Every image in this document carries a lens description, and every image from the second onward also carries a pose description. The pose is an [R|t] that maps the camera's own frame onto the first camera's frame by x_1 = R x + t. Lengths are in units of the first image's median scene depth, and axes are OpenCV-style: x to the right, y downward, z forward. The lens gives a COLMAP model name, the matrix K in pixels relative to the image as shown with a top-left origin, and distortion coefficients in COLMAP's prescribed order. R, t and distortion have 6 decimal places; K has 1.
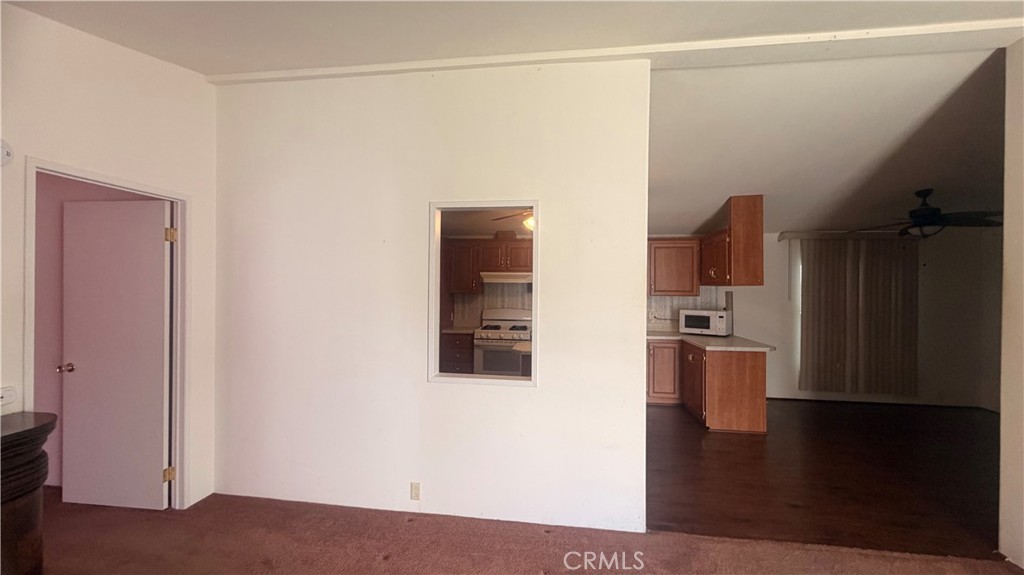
lens RADIAL K [[407.8, 0, 508.8], [0, 407.8, 289.0], [0, 0, 1]] dist [0.000652, -0.000054]
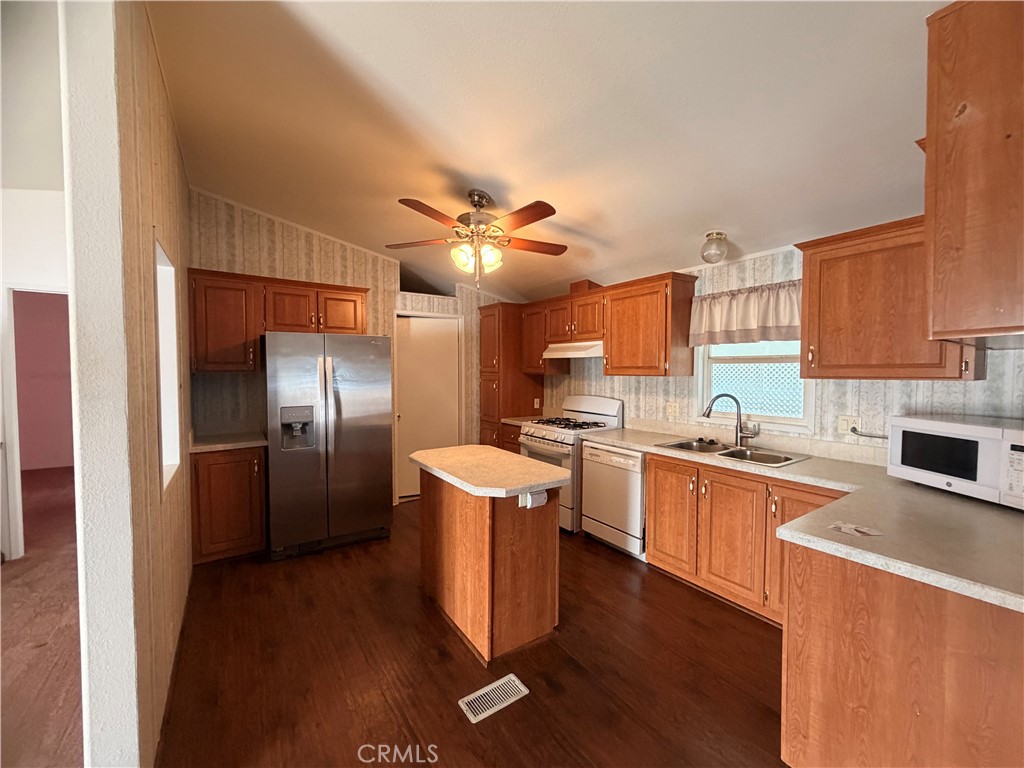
lens RADIAL K [[409.4, 0, 508.2], [0, 409.4, 385.5], [0, 0, 1]] dist [-0.000039, 0.000466]
pose [[0.671956, 0.019840, -0.740326, 0.477677], [0.002340, 0.999579, 0.028911, 0.012038], [0.740588, -0.021160, 0.671626, 0.503643]]
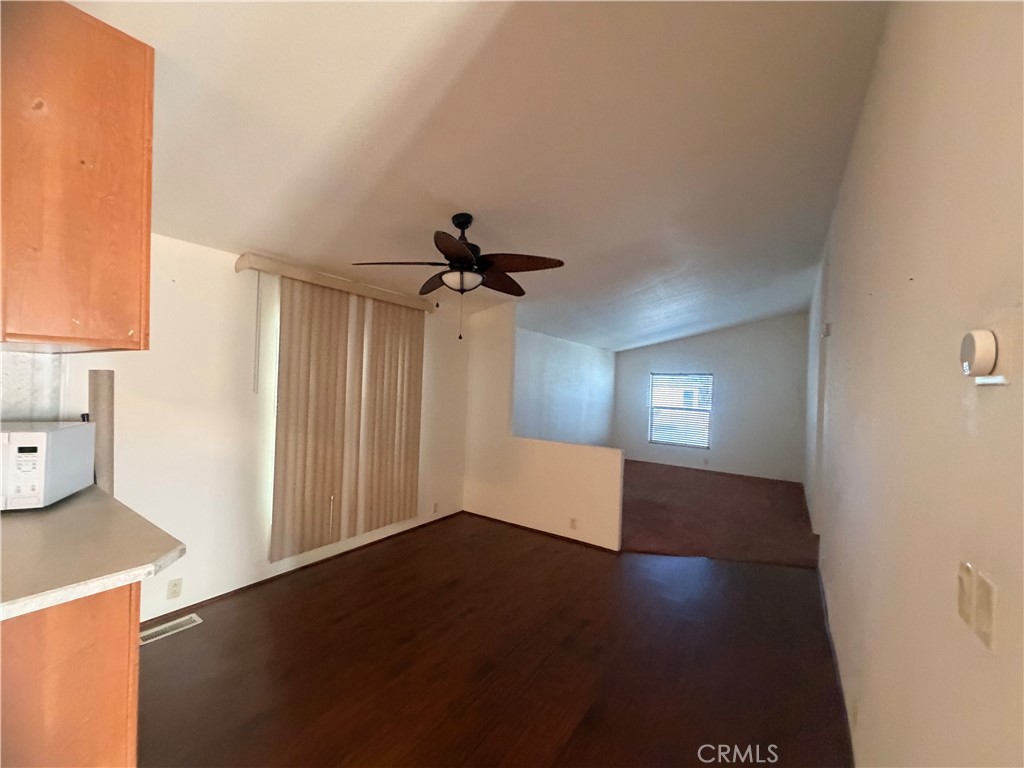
lens RADIAL K [[409.4, 0, 508.2], [0, 409.4, 385.5], [0, 0, 1]] dist [-0.000039, 0.000466]
pose [[0.441271, 0.006953, 0.897347, 0.390913], [-0.030052, 0.999524, 0.007033, 0.006235], [-0.896871, -0.030070, 0.441269, 0.520912]]
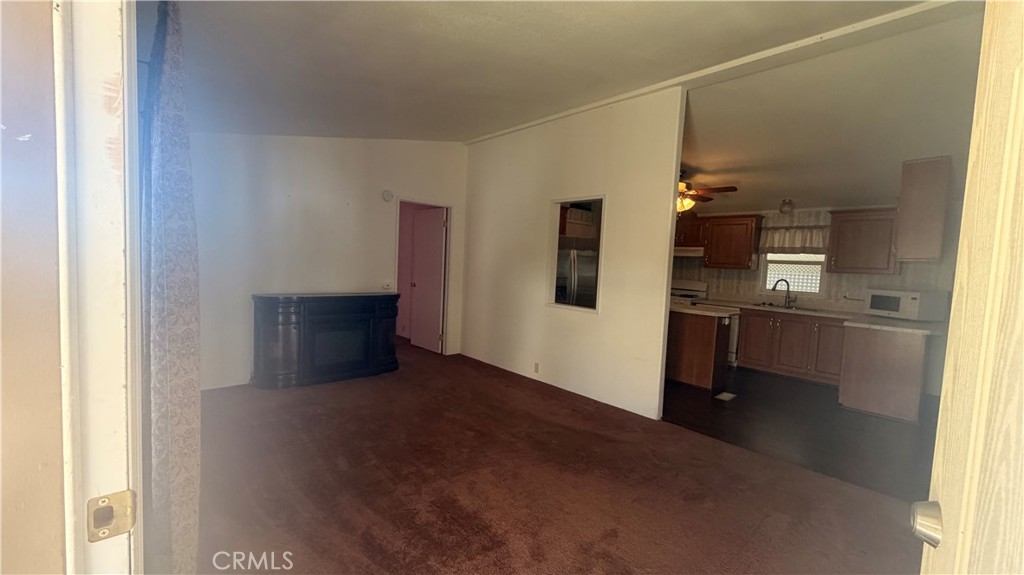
lens RADIAL K [[407.8, 0, 508.8], [0, 407.8, 289.0], [0, 0, 1]] dist [0.000652, -0.000054]
pose [[0.777096, 0.069897, -0.625489, 0.381136], [-0.041514, 0.997342, 0.059875, 0.030869], [0.628011, -0.020562, 0.777932, -0.217196]]
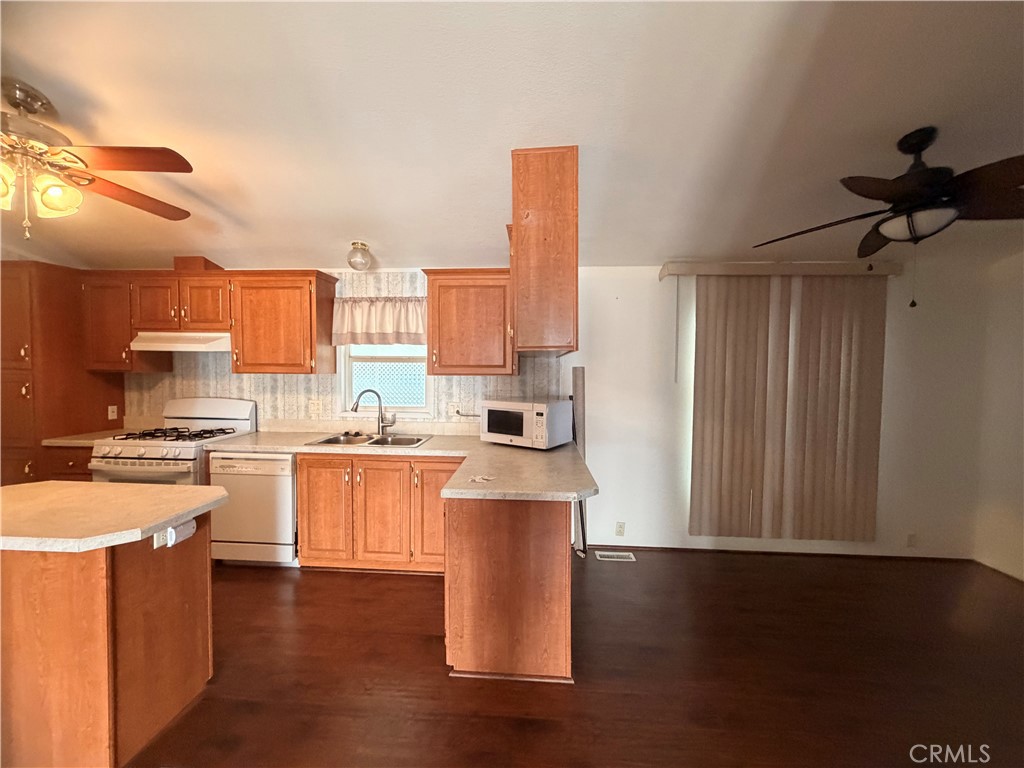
lens RADIAL K [[409.4, 0, 508.2], [0, 409.4, 385.5], [0, 0, 1]] dist [-0.000039, 0.000466]
pose [[0.996979, -0.003298, 0.077604, 0.426723], [0.000396, 0.999301, 0.037388, 0.010931], [-0.077673, -0.037244, 0.996283, 0.460578]]
